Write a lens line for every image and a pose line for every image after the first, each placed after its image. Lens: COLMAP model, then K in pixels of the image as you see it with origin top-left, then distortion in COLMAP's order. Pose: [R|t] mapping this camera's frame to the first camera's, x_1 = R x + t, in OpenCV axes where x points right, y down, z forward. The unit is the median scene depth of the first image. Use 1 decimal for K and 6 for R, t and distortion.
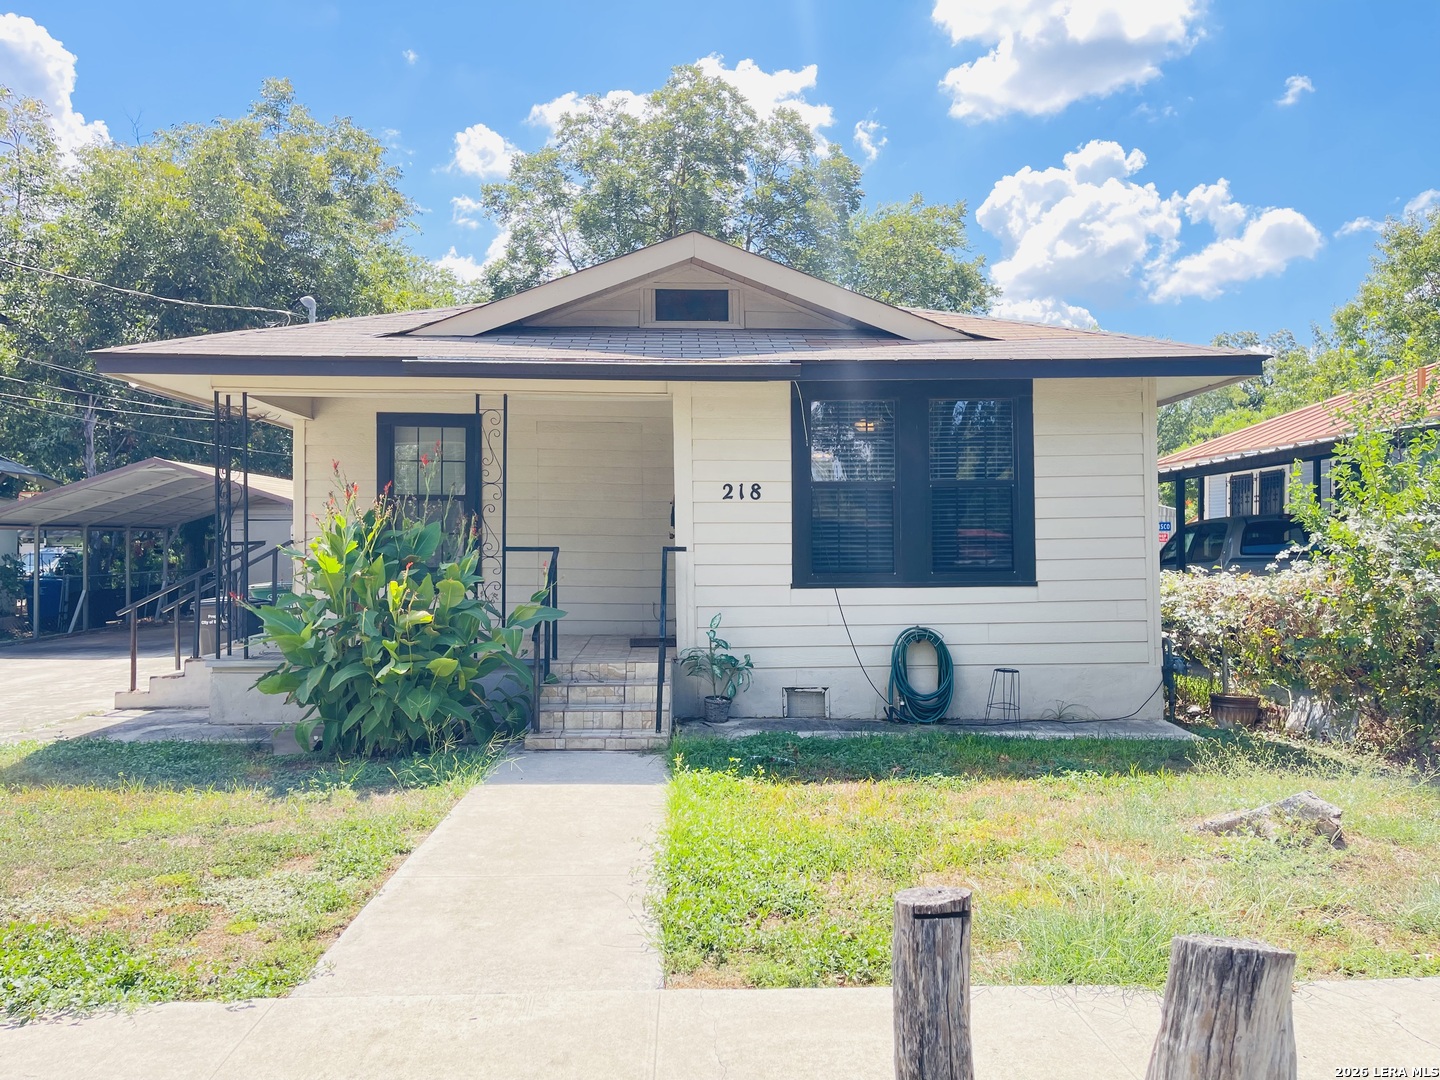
lens RADIAL K [[1099.8, 0, 720.0], [0, 1099.8, 540.0], [0, 0, 1]] dist [0.065269, -0.081043]
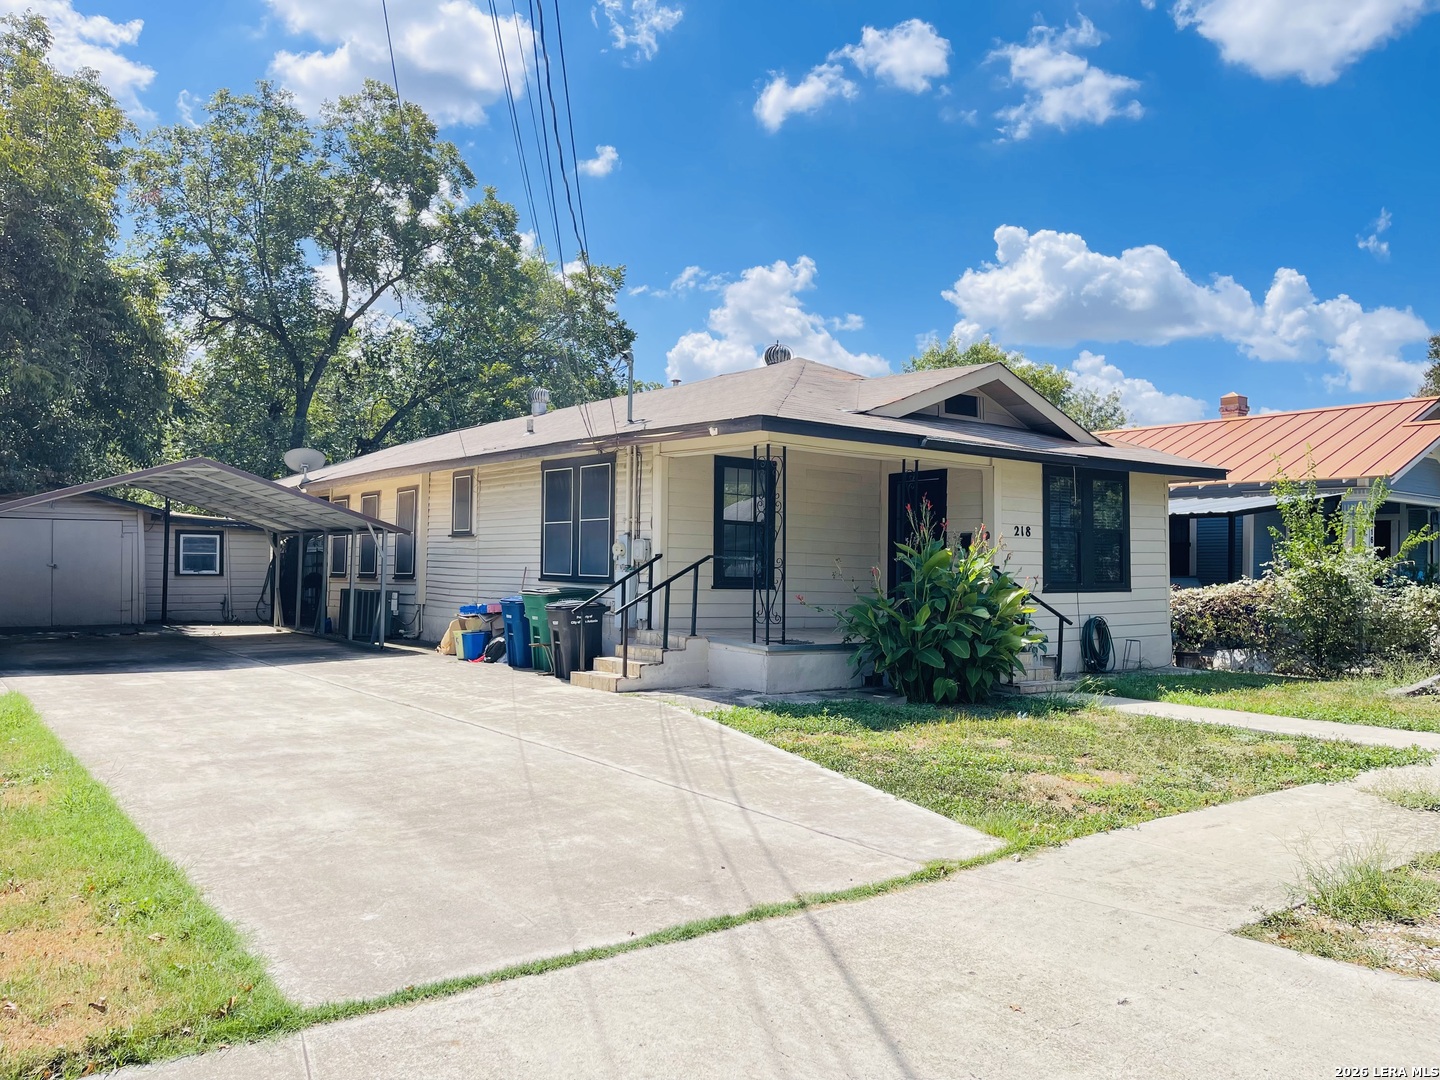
lens RADIAL K [[1091.9, 0, 715.3], [0, 1091.9, 523.3], [0, 0, 1]] dist [0.065636, -0.080579]
pose [[0.823040, 0.036007, 0.566841, -1.202205], [-0.021063, 0.999237, -0.032890, 0.005363], [-0.567592, 0.015130, 0.823171, -0.041864]]
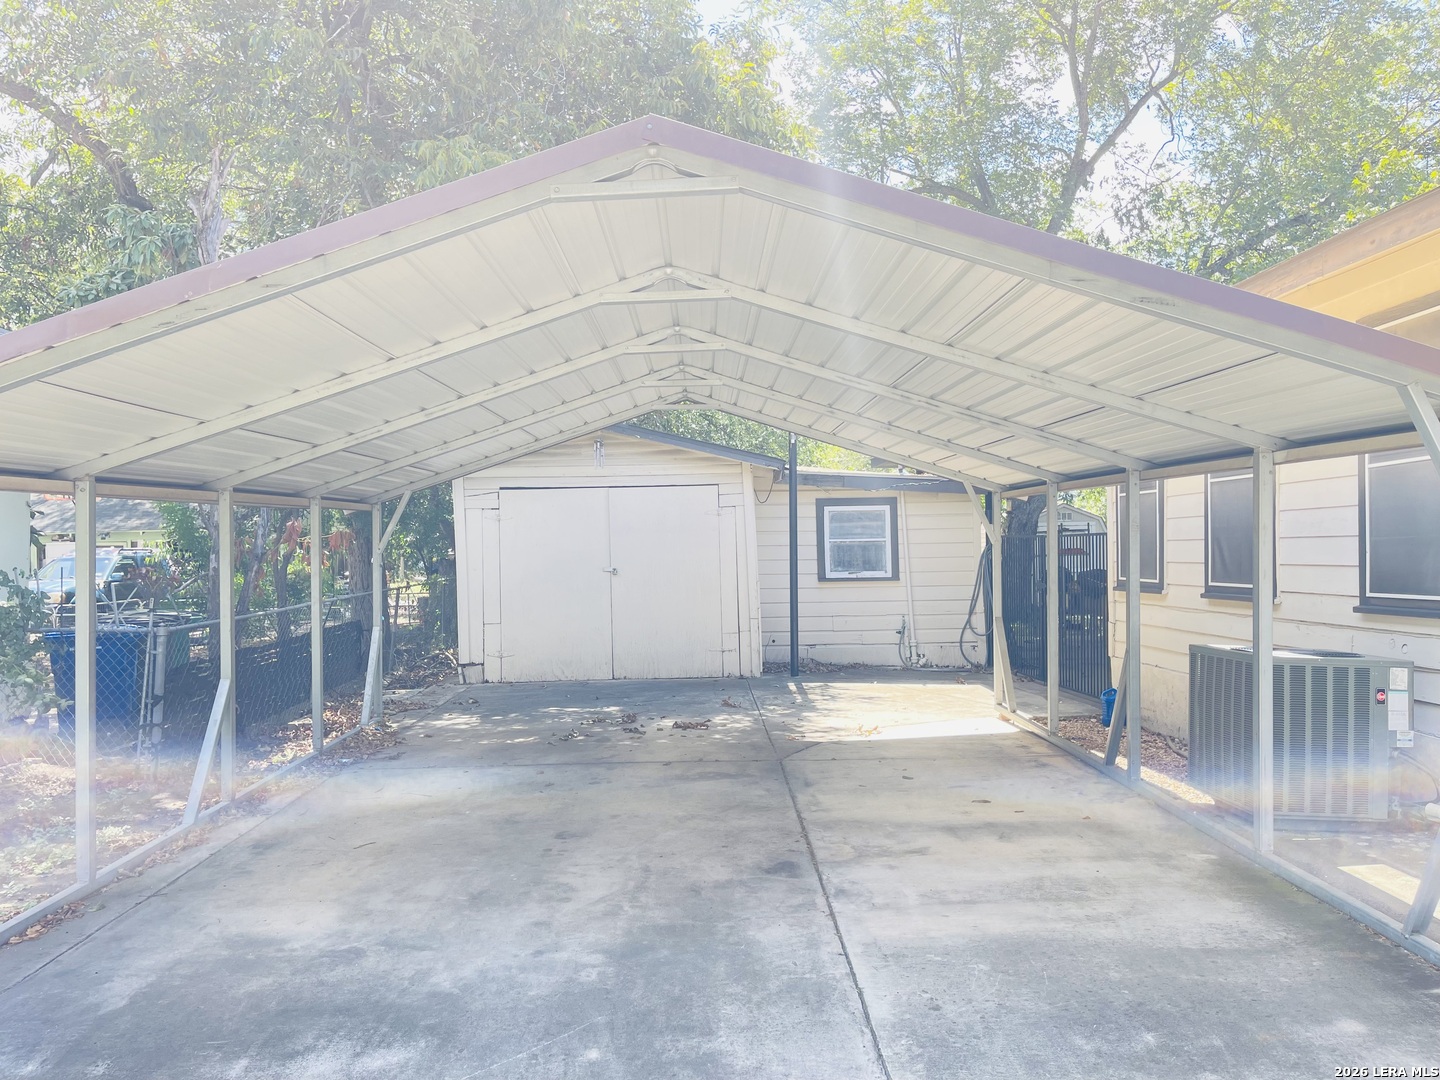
lens RADIAL K [[1099.8, 0, 720.0], [0, 1099.8, 540.0], [0, 0, 1]] dist [0.065269, -0.081043]
pose [[0.999734, -0.010956, -0.020285, -0.867853], [0.011089, 0.999918, 0.006459, 0.005529], [0.020212, -0.006682, 0.999773, 1.402780]]
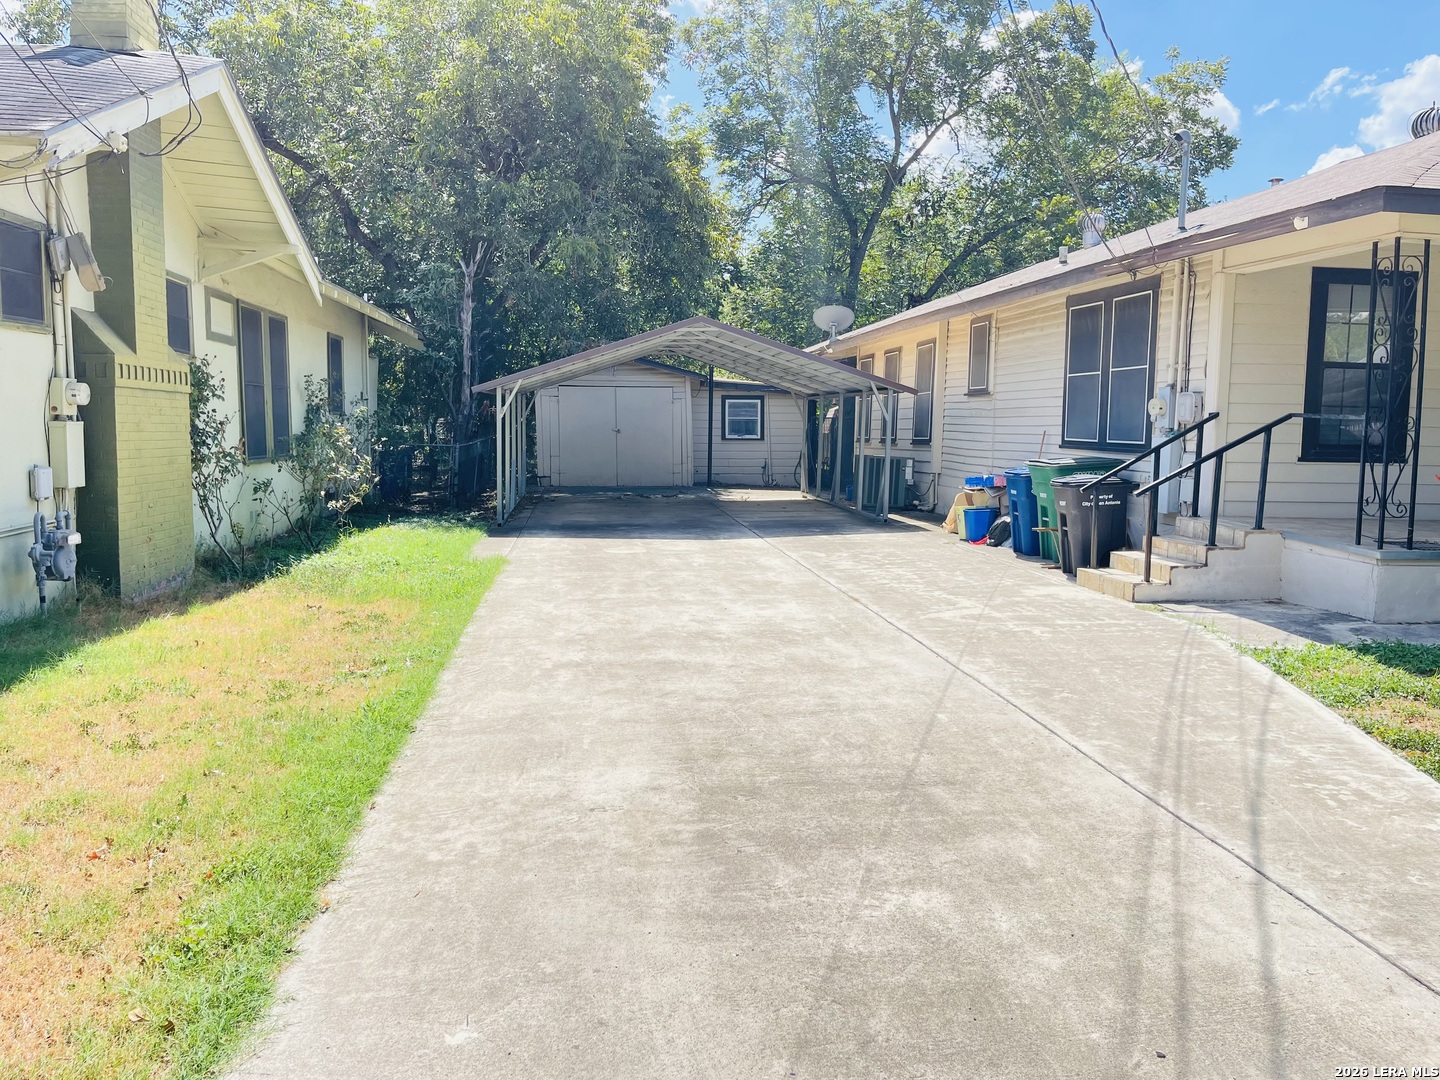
lens RADIAL K [[1091.9, 0, 715.3], [0, 1091.9, 523.3], [0, 0, 1]] dist [0.065636, -0.080579]
pose [[0.996615, 0.004237, 0.082099, -1.003281], [-0.012494, 0.994877, 0.100322, 0.005714], [-0.081254, -0.101008, 0.991562, 0.175787]]
